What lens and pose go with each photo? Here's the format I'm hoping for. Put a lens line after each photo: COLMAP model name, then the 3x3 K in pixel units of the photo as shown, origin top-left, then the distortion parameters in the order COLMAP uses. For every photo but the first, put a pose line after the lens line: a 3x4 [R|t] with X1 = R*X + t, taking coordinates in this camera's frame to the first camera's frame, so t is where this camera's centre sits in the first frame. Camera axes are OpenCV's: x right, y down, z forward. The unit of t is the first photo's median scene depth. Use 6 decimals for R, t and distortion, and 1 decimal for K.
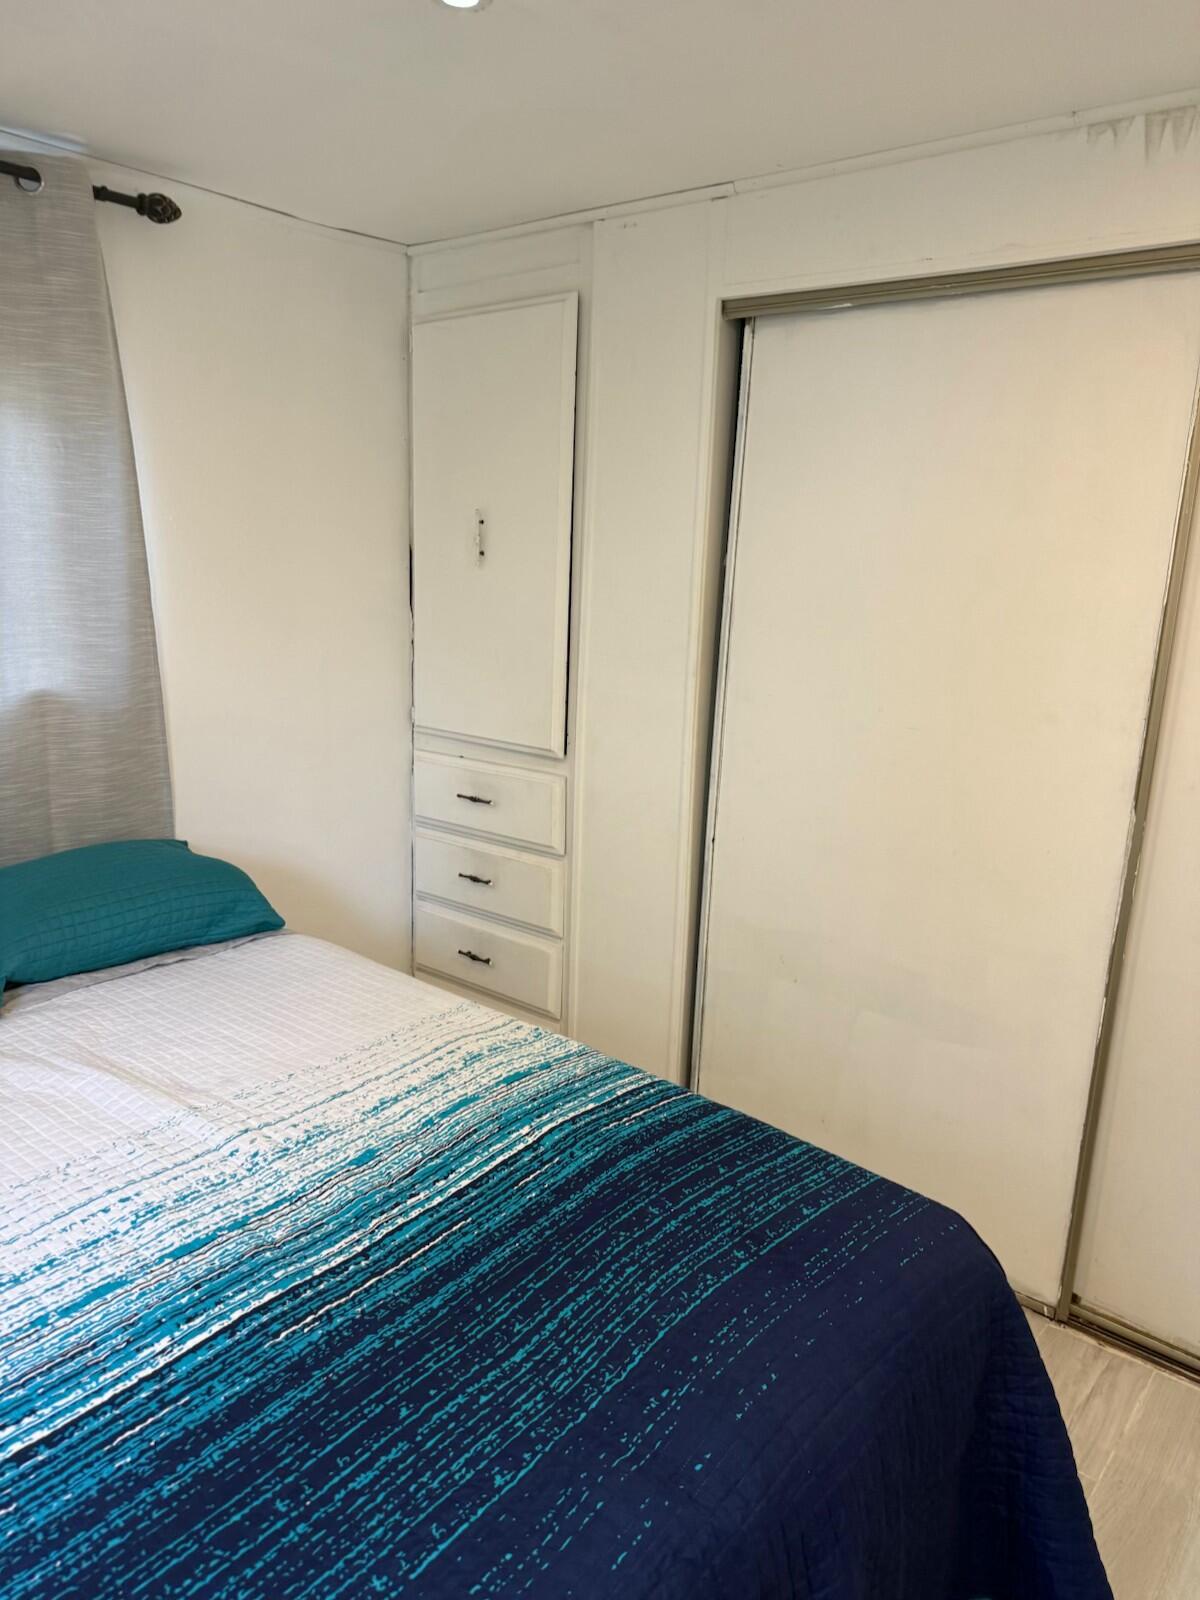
lens RADIAL K [[1134.2, 0, 594.9], [0, 1134.2, 788.2], [0, 0, 1]] dist [0.082512, -0.129664]
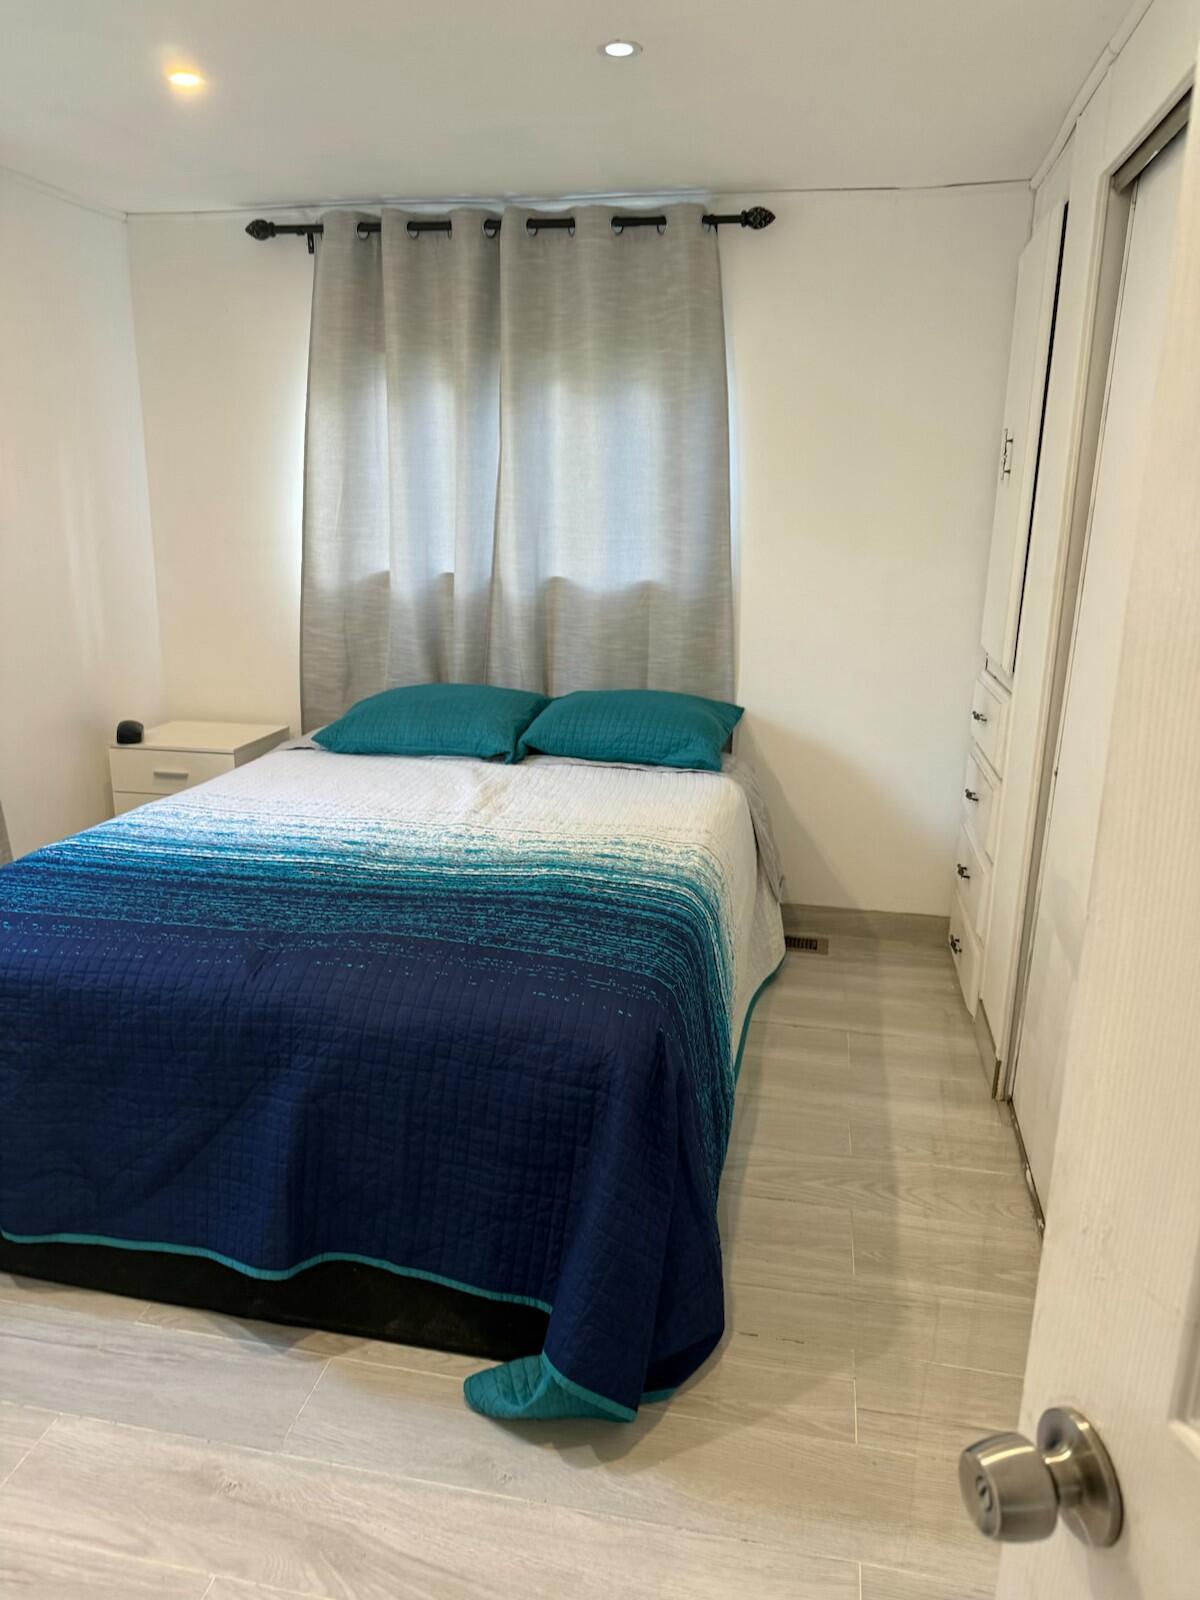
lens RADIAL K [[1121.8, 0, 604.9], [0, 1121.8, 814.1], [0, 0, 1]] dist [0.129072, -0.182087]
pose [[0.482416, 0.212055, -0.849887, 1.186736], [-0.183018, 0.973241, 0.138947, 0.023291], [0.856609, 0.088515, 0.508317, 0.354957]]
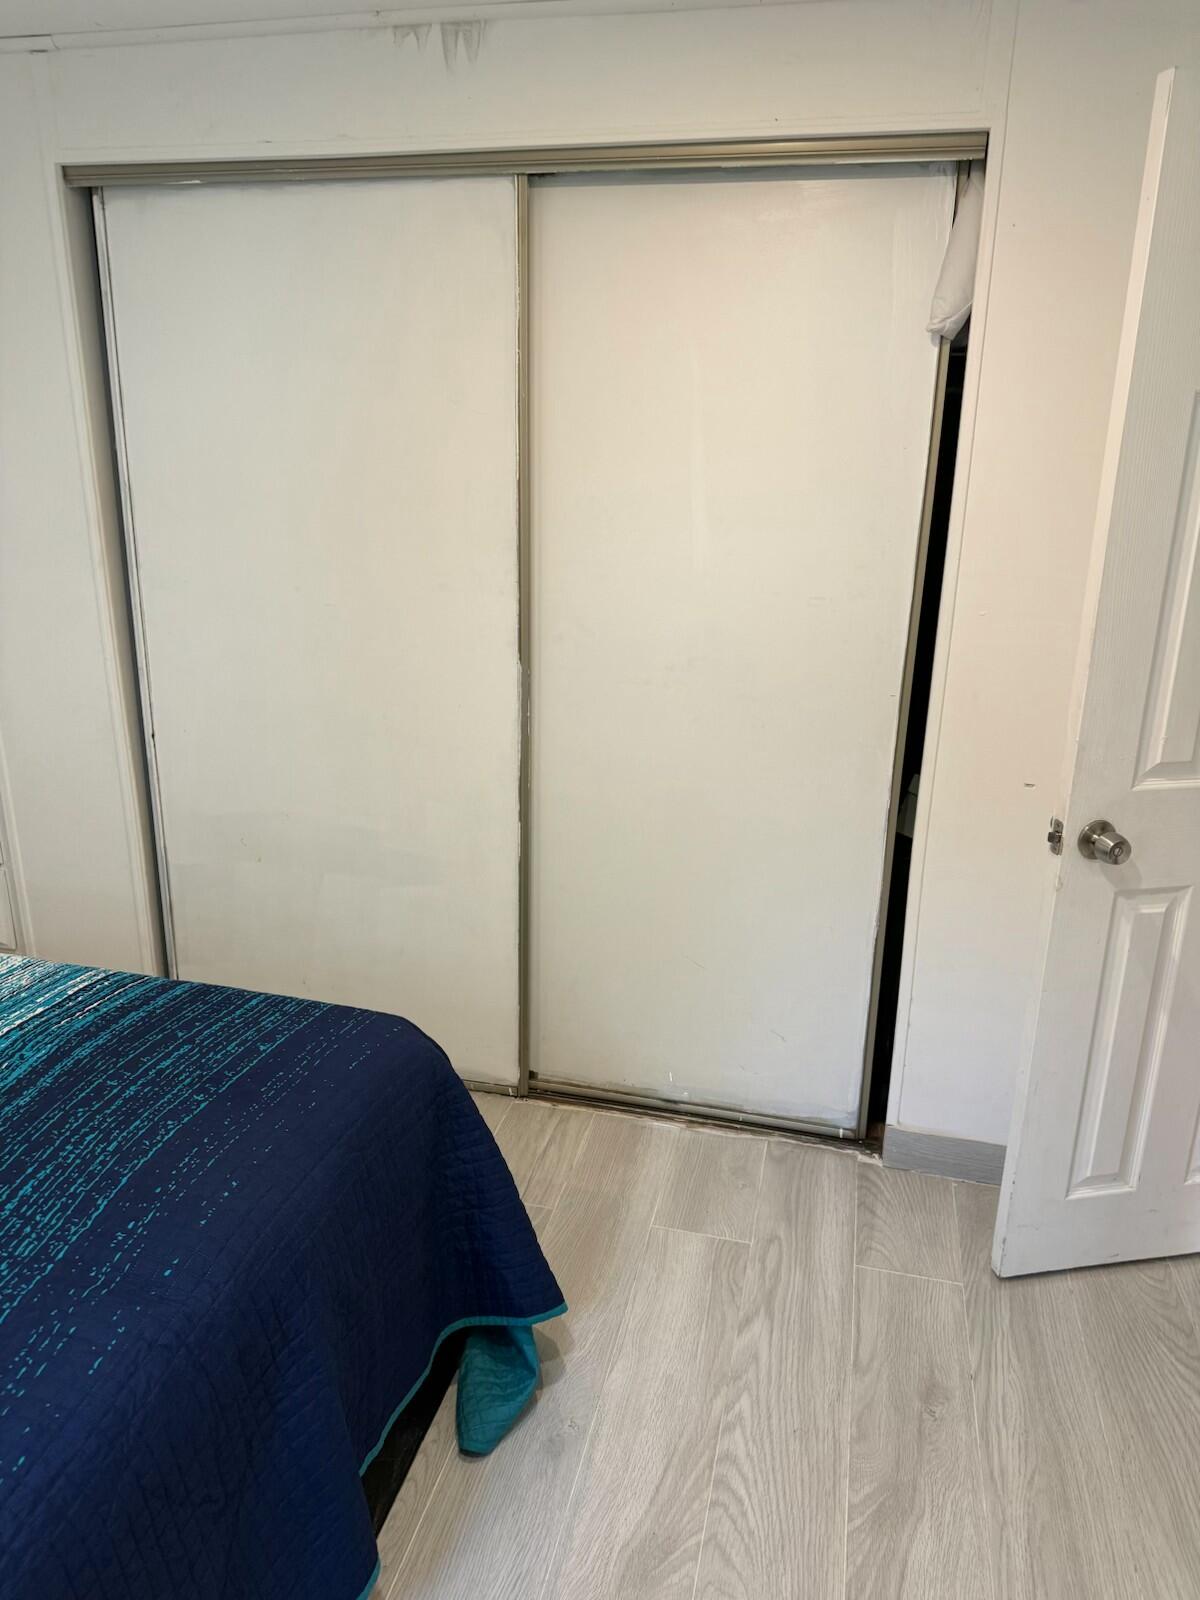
lens RADIAL K [[1137.6, 0, 616.7], [0, 1137.6, 790.1], [0, 0, 1]] dist [0.038679, -0.036903]
pose [[0.890023, -0.153198, 0.429406, 0.048163], [0.108911, 0.986028, 0.126045, 0.017899], [-0.442716, -0.065416, 0.894272, -0.121708]]
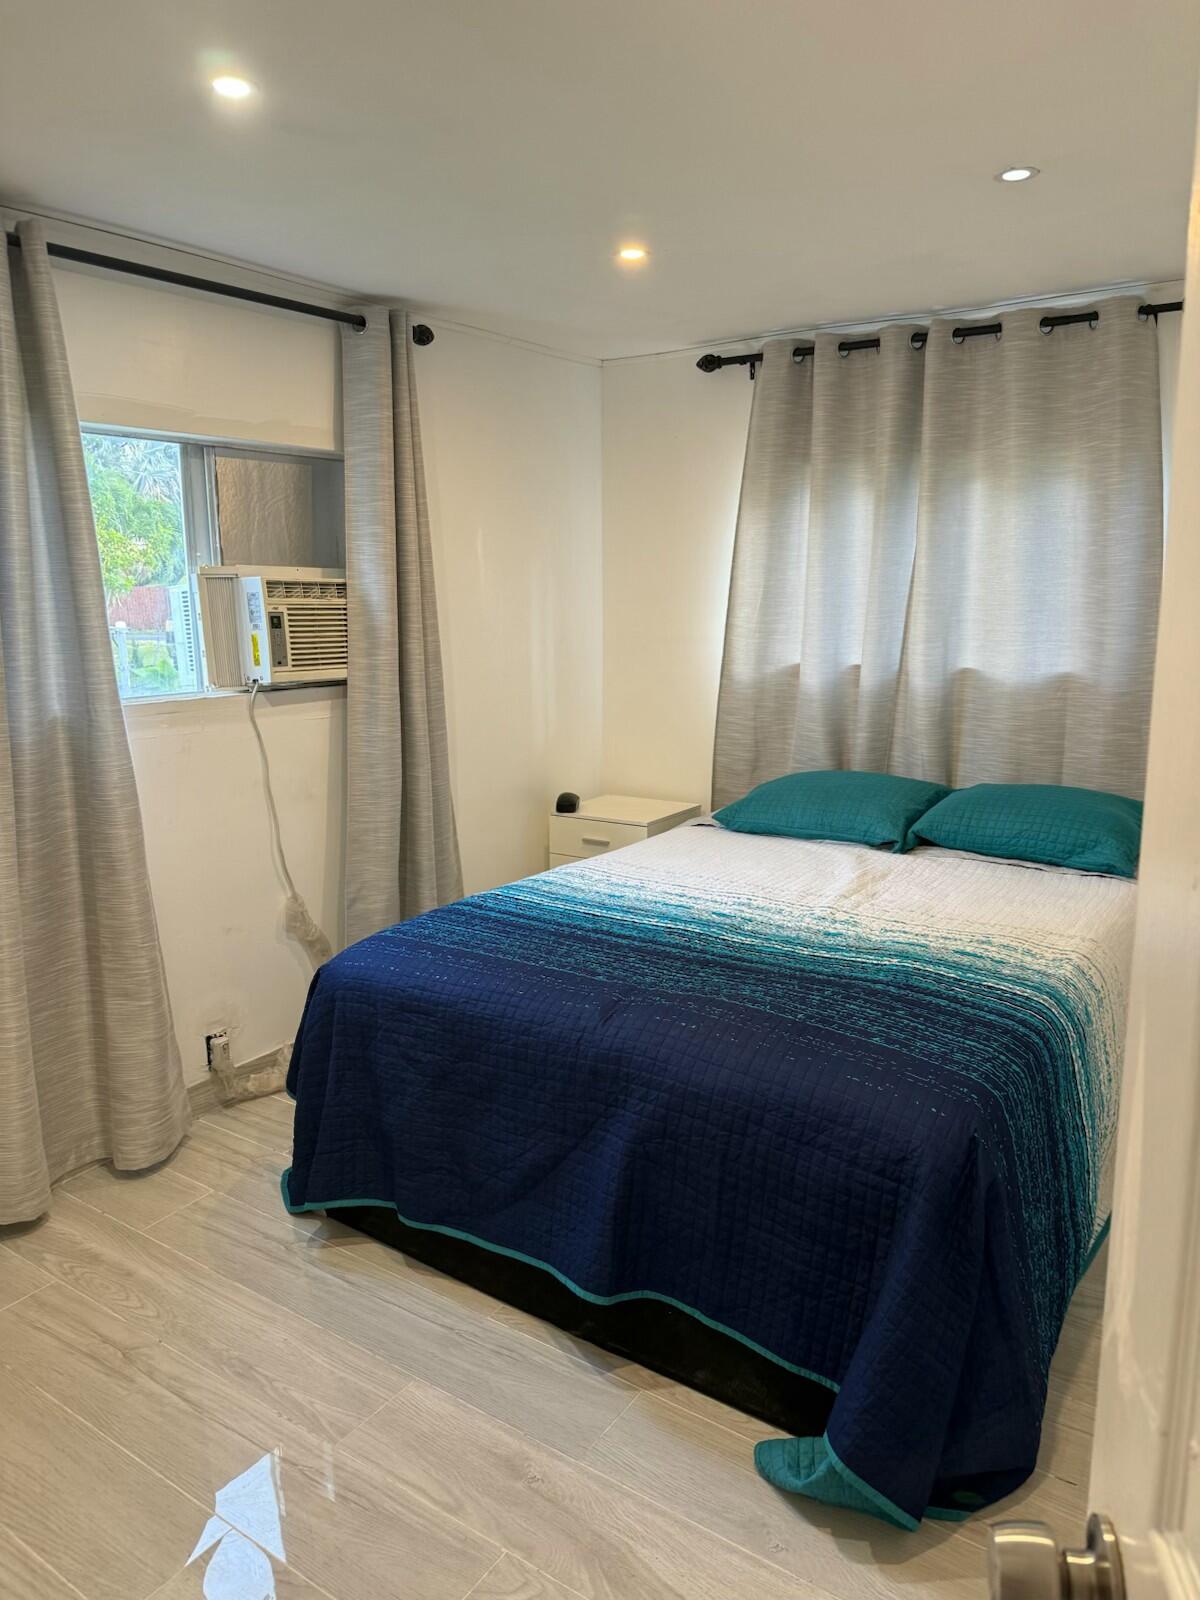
lens RADIAL K [[1121.8, 0, 604.9], [0, 1121.8, 814.1], [0, 0, 1]] dist [0.129072, -0.182087]
pose [[0.097818, 0.167973, -0.980926, 1.301439], [-0.199368, 0.968980, 0.146047, -0.012998], [0.975030, 0.181279, 0.128272, 0.441632]]
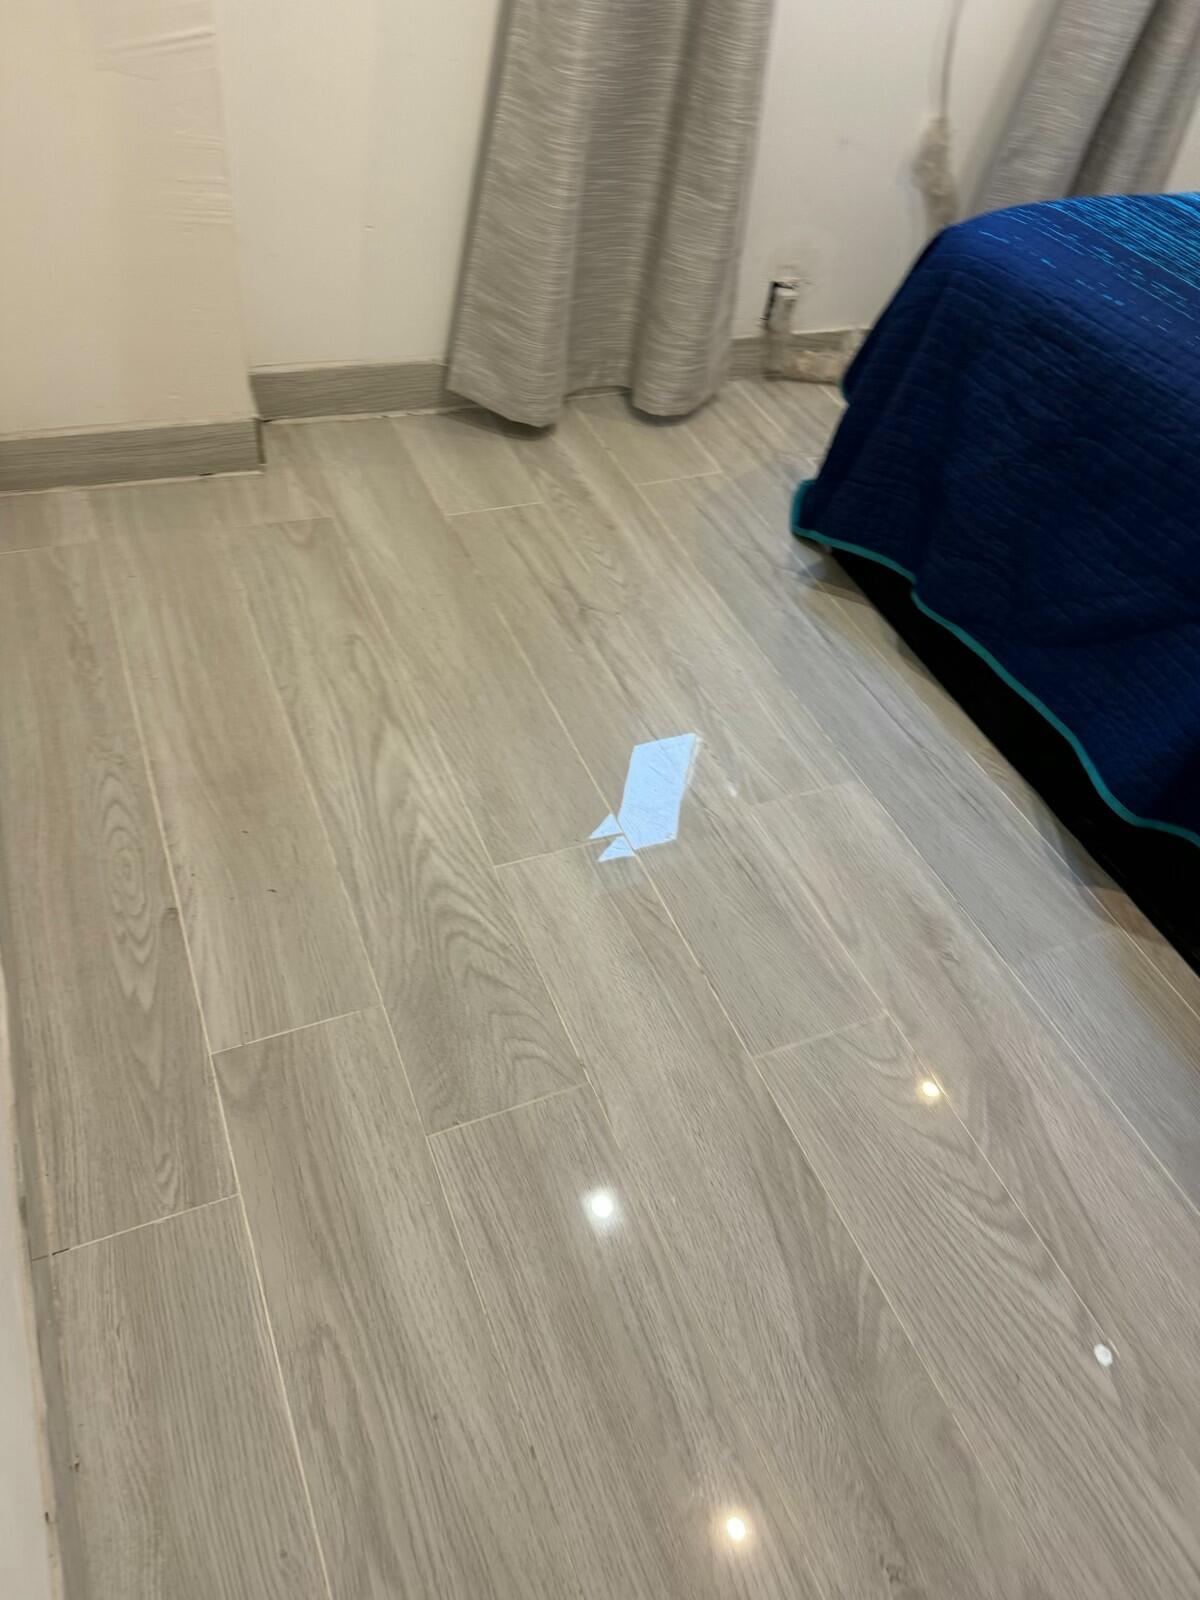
lens RADIAL K [[1102.6, 0, 595.8], [0, 1102.6, 783.6], [0, 0, 1]] dist [0.046737, -0.065161]
pose [[-0.446358, 0.585867, -0.676405, 0.953837], [-0.314516, 0.604945, 0.731520, 0.143420], [0.837761, 0.539260, -0.085758, 0.396968]]
